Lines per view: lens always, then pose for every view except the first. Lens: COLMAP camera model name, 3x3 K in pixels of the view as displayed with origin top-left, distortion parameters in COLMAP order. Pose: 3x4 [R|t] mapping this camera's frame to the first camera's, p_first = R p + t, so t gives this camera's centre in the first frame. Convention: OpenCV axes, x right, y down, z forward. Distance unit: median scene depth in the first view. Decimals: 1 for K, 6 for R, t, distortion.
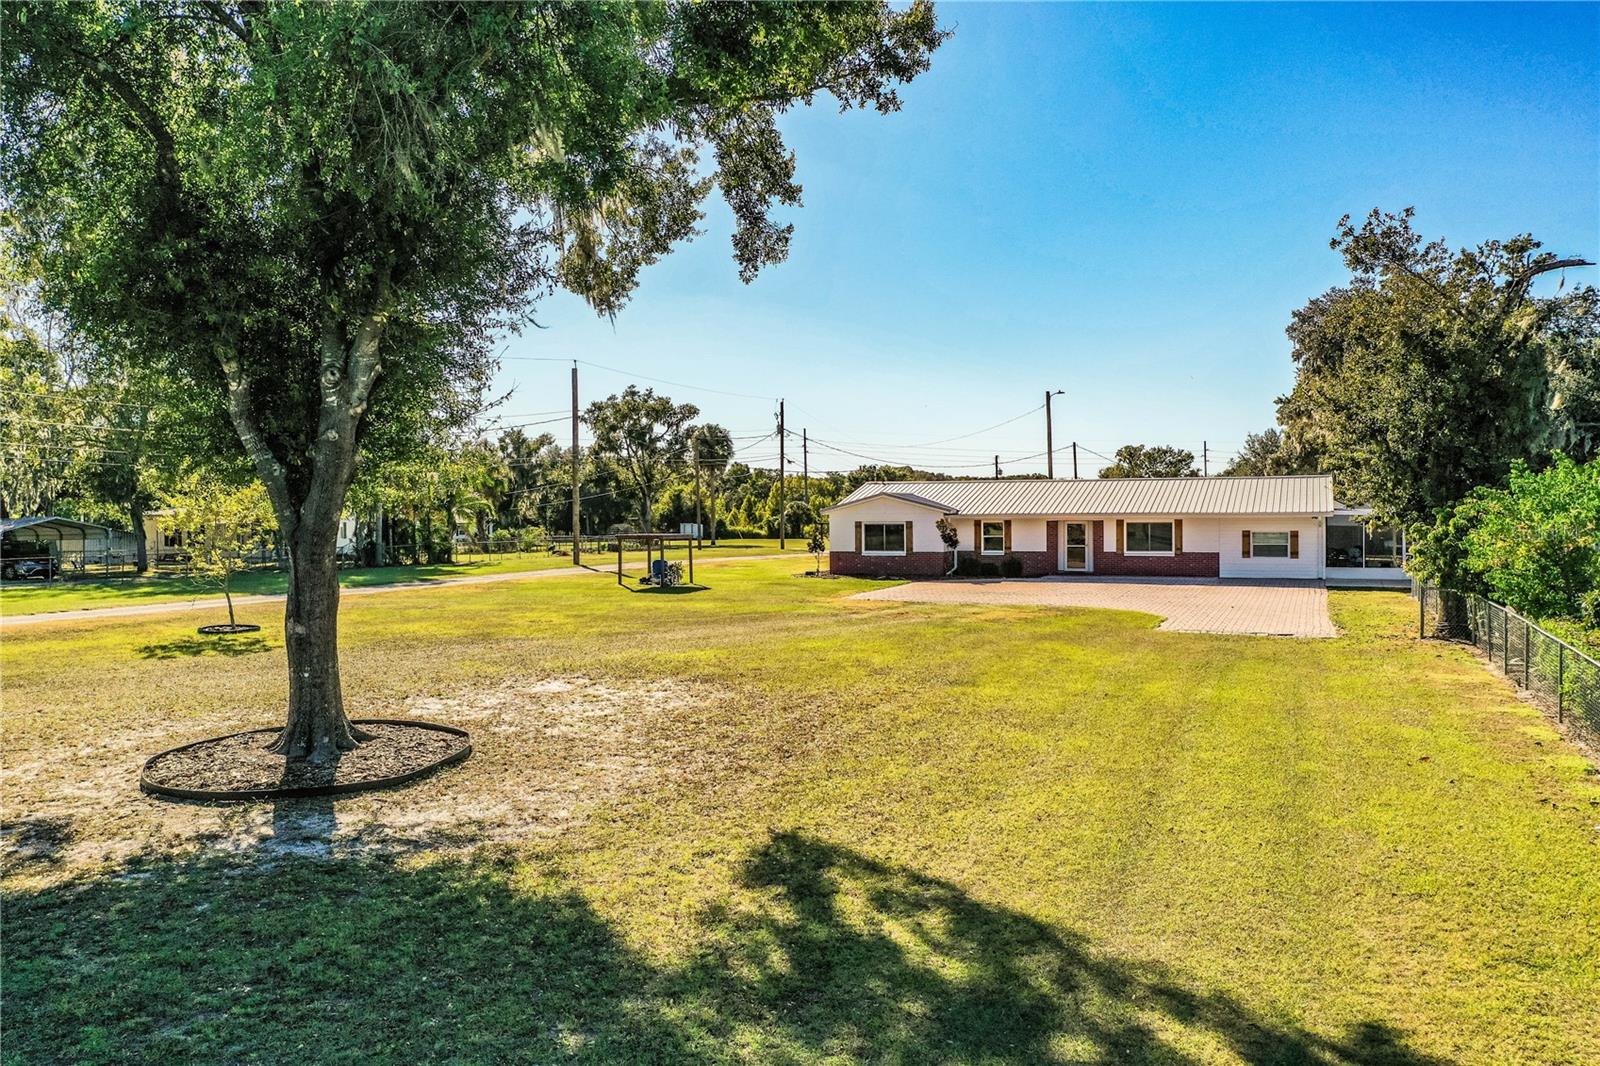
lens RADIAL K [[1264.7, 0, 800.0], [0, 1264.7, 533.0], [0, 0, 1]] dist [-0.002870, -0.004428]
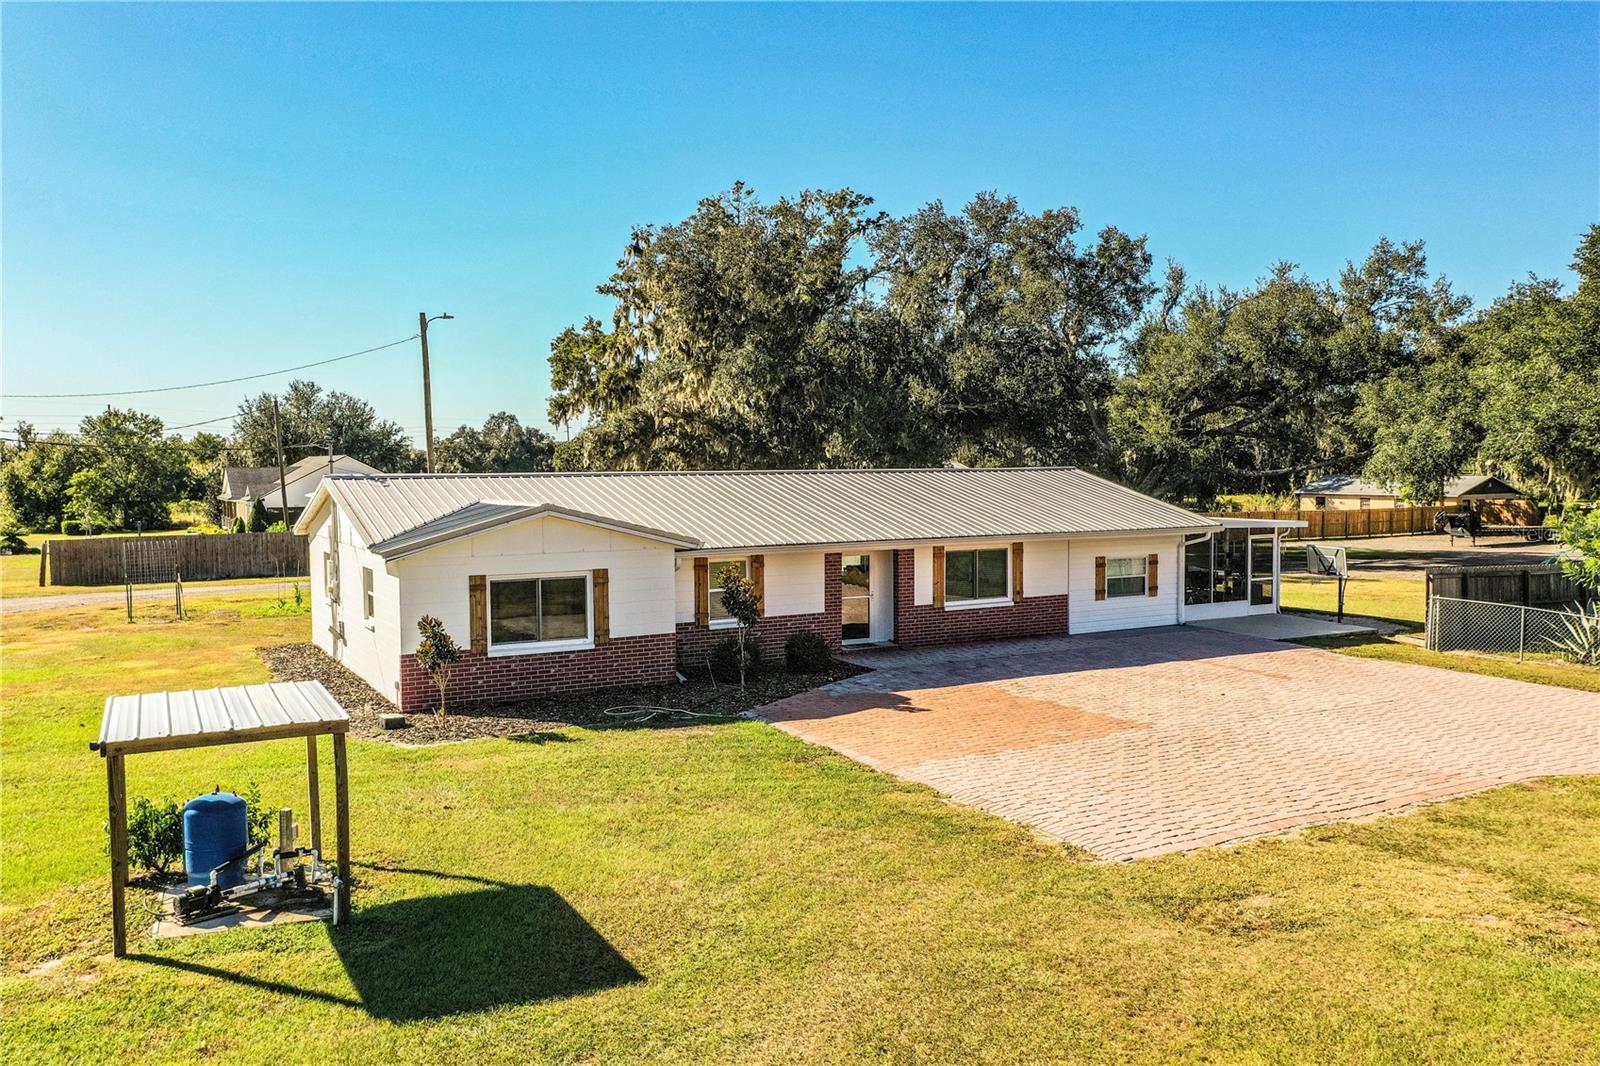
lens RADIAL K [[1264.7, 0, 800.0], [0, 1264.7, 533.0], [0, 0, 1]] dist [-0.002870, -0.004428]
pose [[0.626803, -0.039539, 0.778174, -0.210975], [0.020396, 0.999202, 0.034341, -0.035545], [-0.778911, -0.005654, 0.627110, 0.670260]]
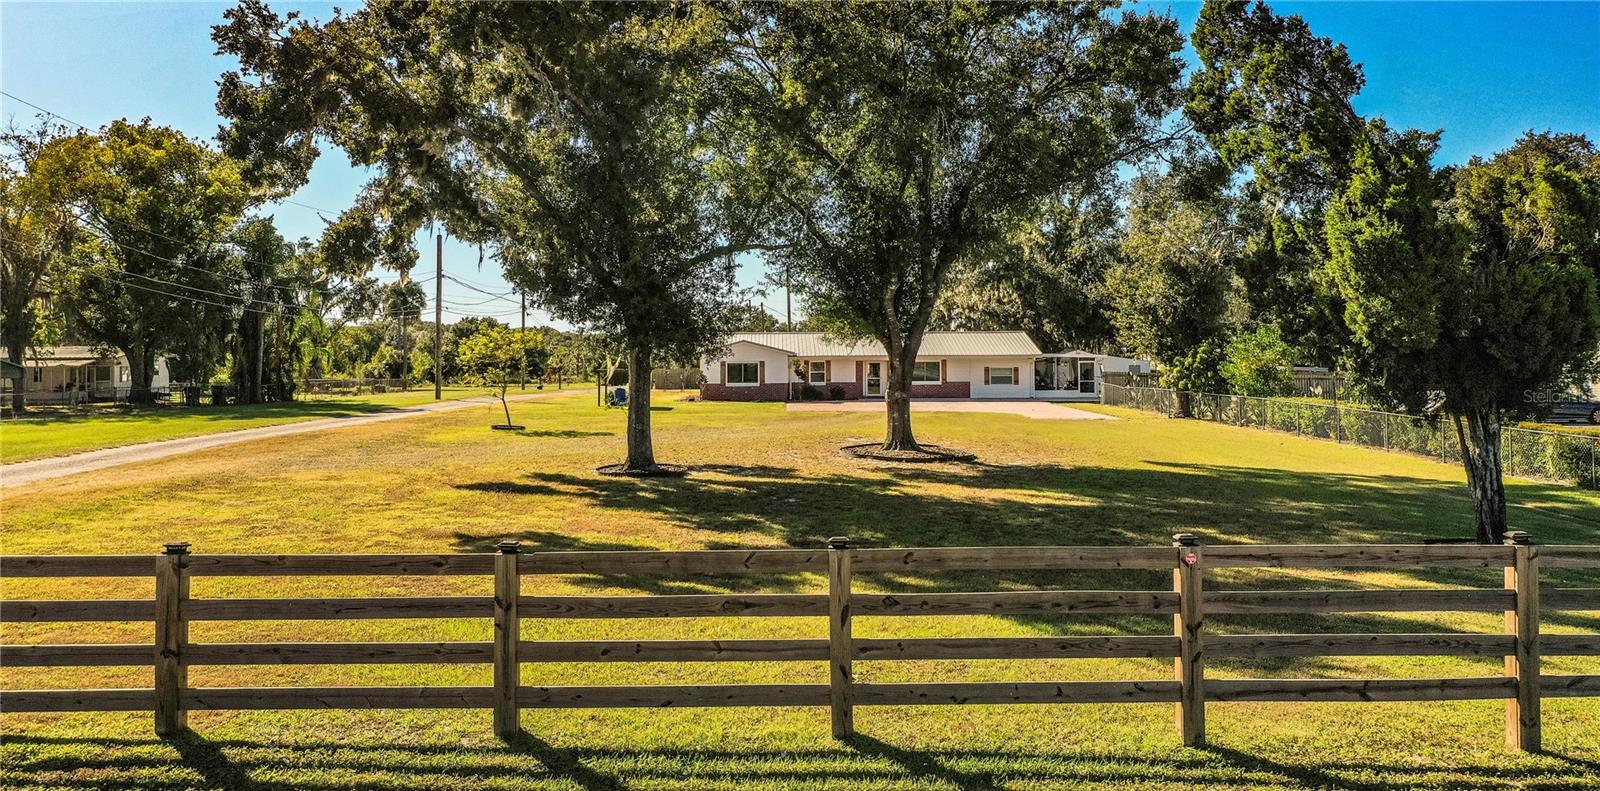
lens RADIAL K [[1230.8, 0, 819.0], [0, 1230.8, 341.0], [0, 0, 1]] dist [-0.049467, -0.000406]
pose [[0.916533, 0.007207, 0.399895, -0.394735], [0.006668, 0.999423, -0.033293, 0.013696], [-0.399904, 0.033181, 0.915956, -0.258195]]
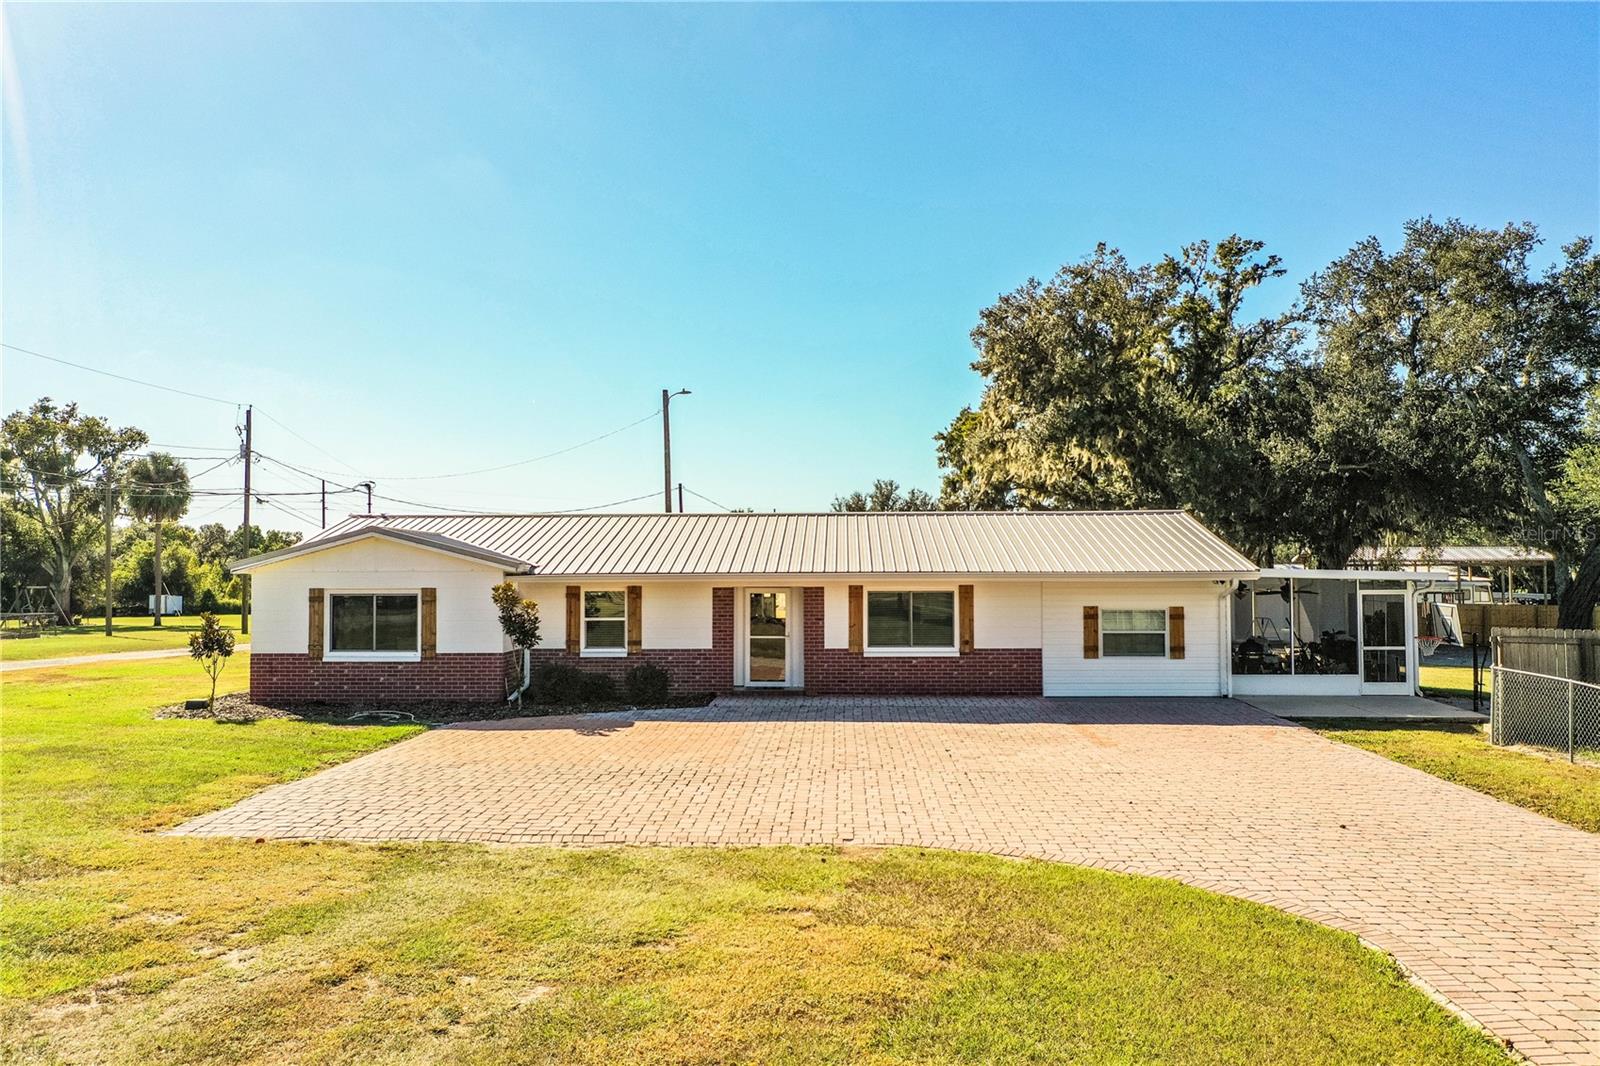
lens RADIAL K [[1264.7, 0, 800.0], [0, 1264.7, 533.0], [0, 0, 1]] dist [-0.002870, -0.004428]
pose [[0.938854, 0.016885, 0.343902, 0.053576], [0.002719, 0.998402, -0.056442, -0.002867], [-0.344305, 0.053926, 0.937308, 0.506649]]
